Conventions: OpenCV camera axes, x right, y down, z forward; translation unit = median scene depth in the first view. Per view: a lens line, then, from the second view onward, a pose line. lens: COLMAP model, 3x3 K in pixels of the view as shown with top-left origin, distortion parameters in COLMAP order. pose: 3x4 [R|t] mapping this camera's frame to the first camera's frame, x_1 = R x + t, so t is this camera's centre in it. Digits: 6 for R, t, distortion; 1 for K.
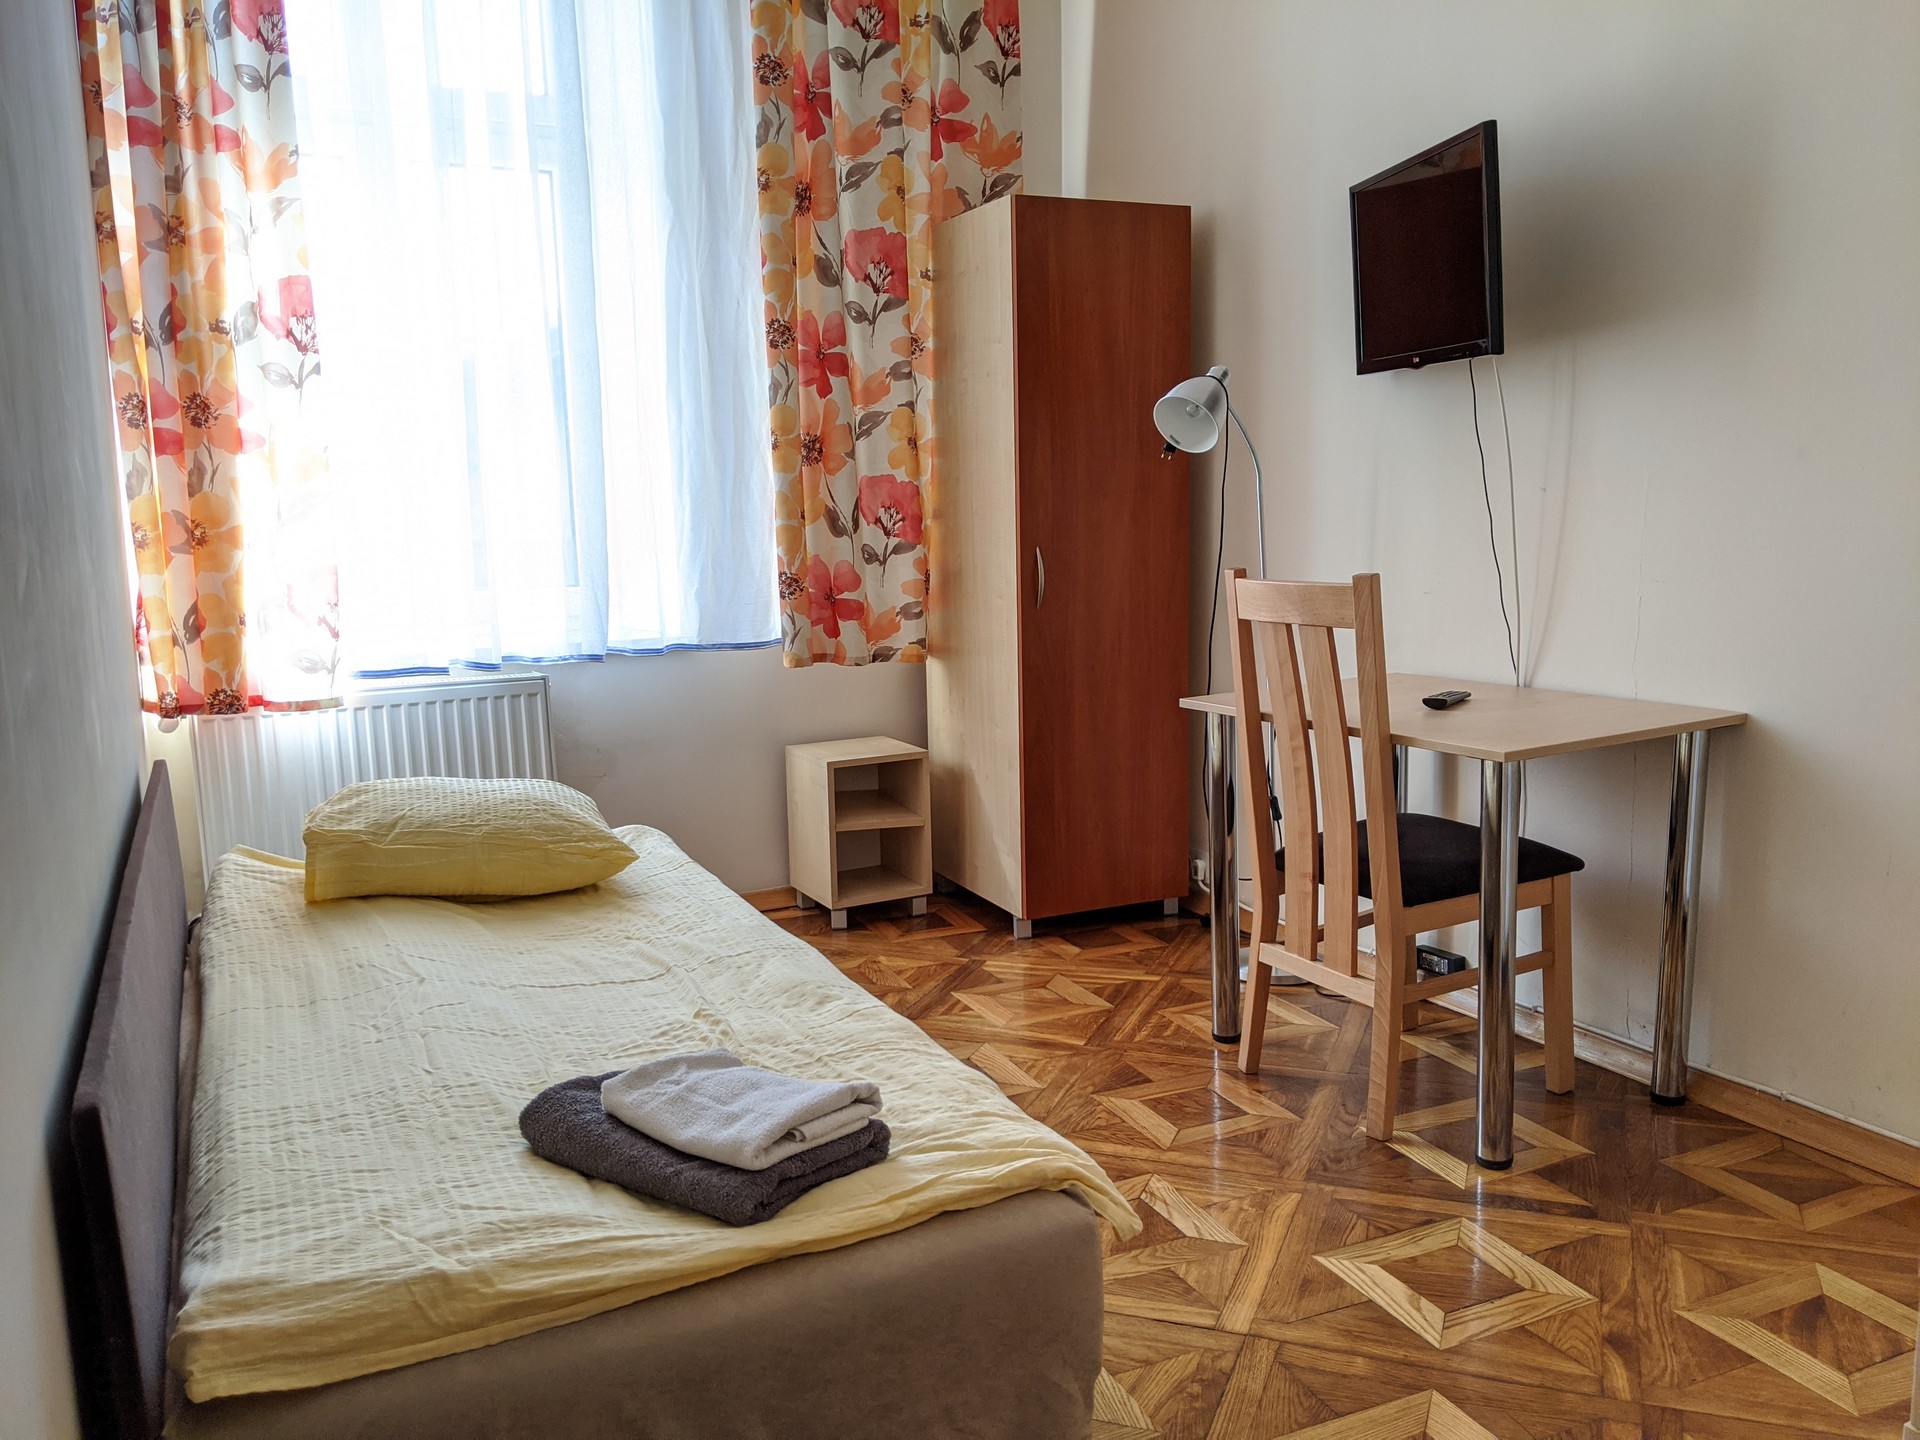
lens RADIAL K [[1459.6, 0, 960.0], [0, 1459.6, 720.0], [0, 0, 1]] dist [0.097937, -0.161732]
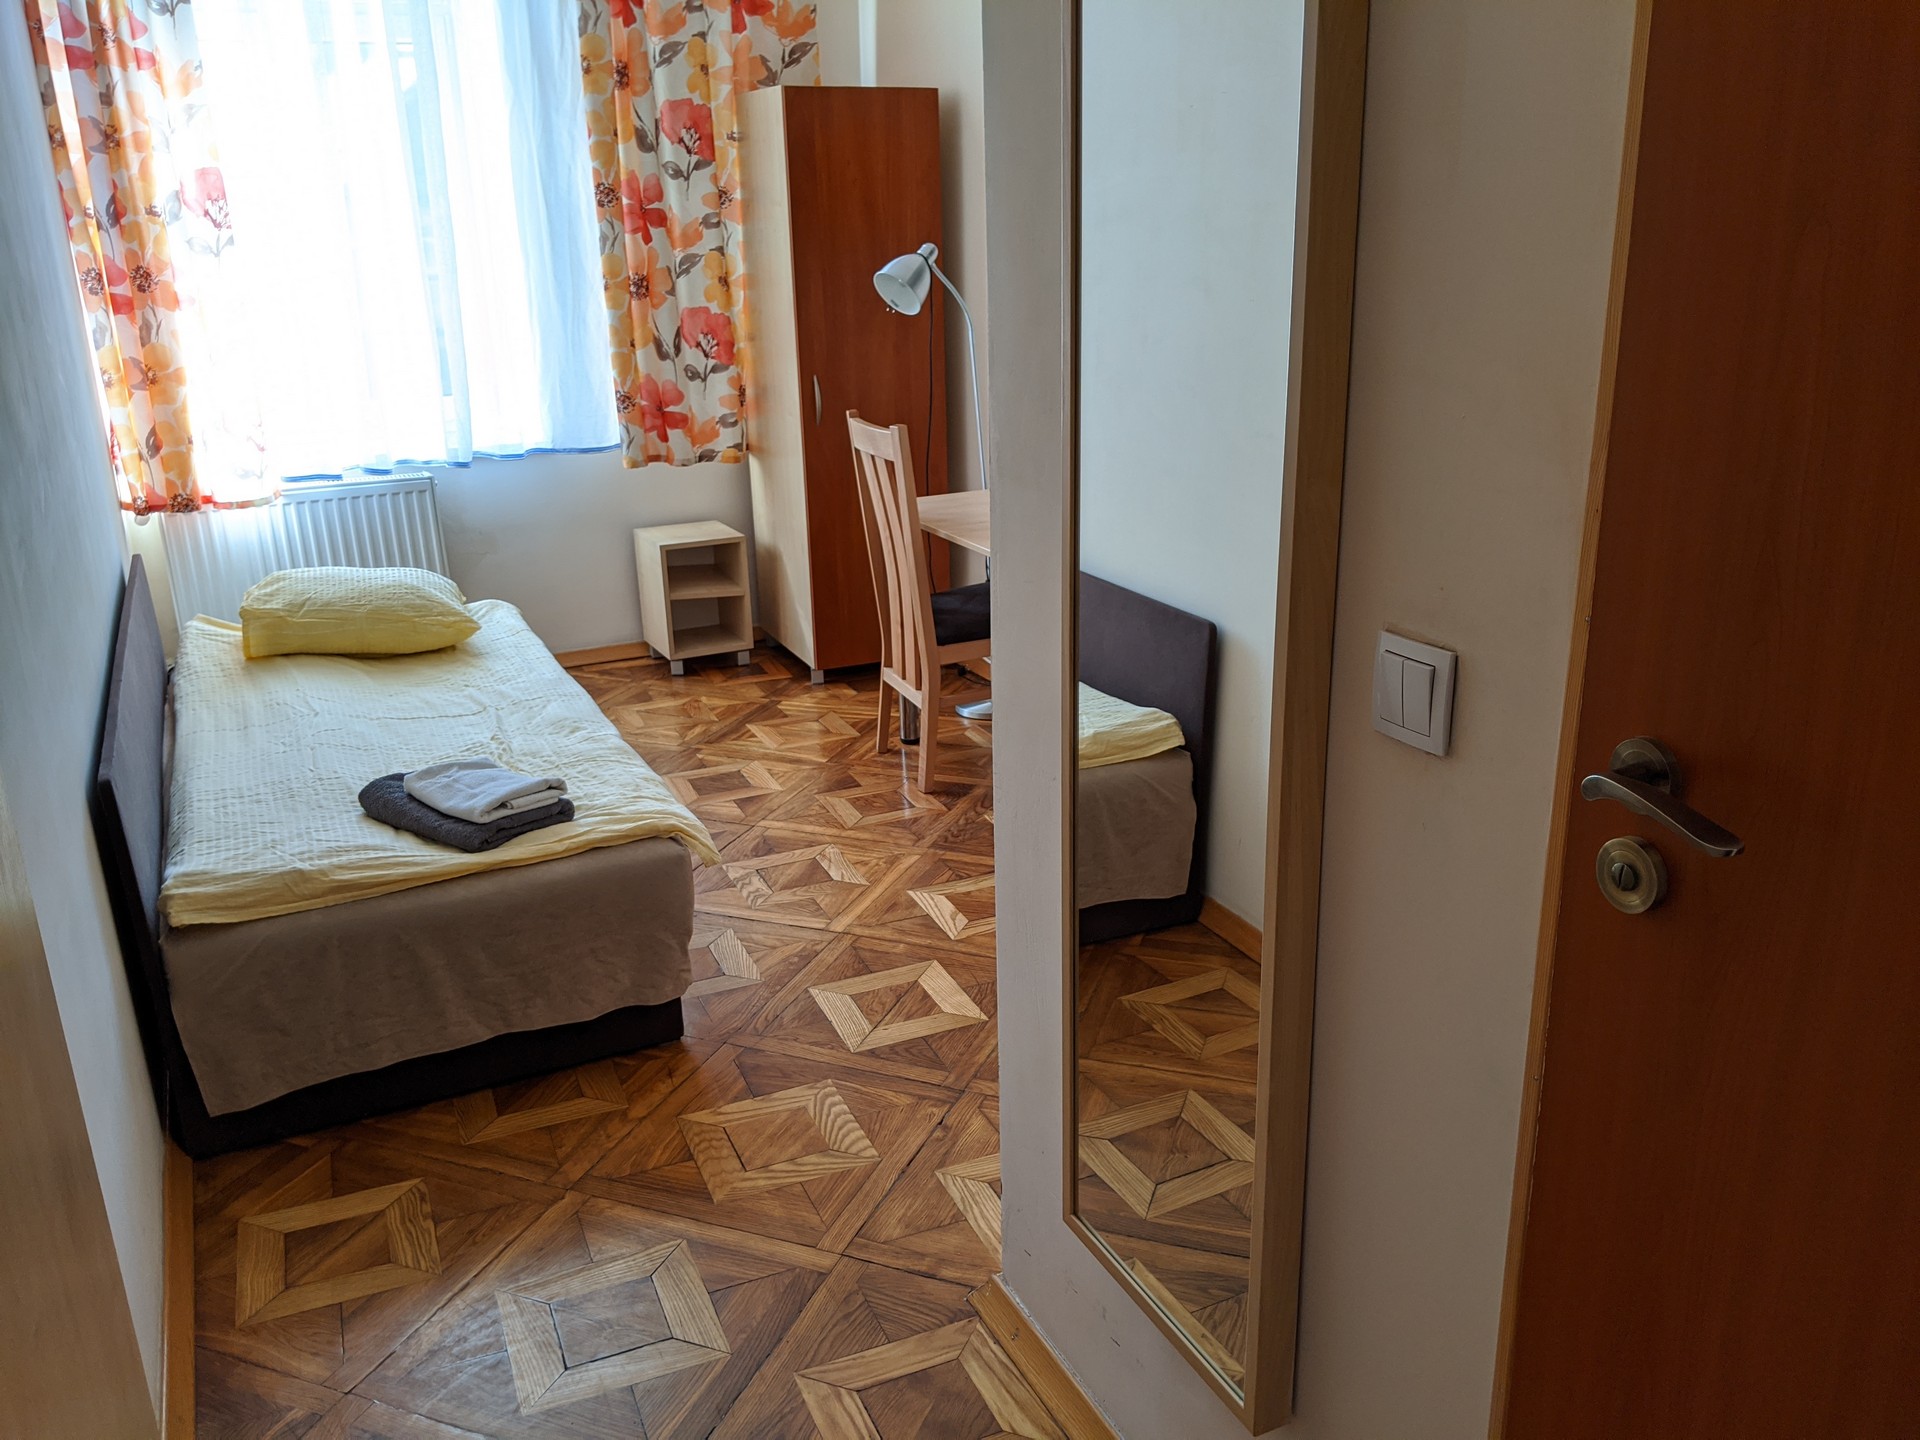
lens RADIAL K [[1509.6, 0, 960.0], [0, 1509.6, 720.0], [0, 0, 1]] dist [0.021621, -0.046578]
pose [[0.999927, 0.006024, -0.010441, 0.216354], [-0.004036, 0.983491, 0.180913, -0.070262], [0.011358, -0.180858, 0.983444, -0.361157]]
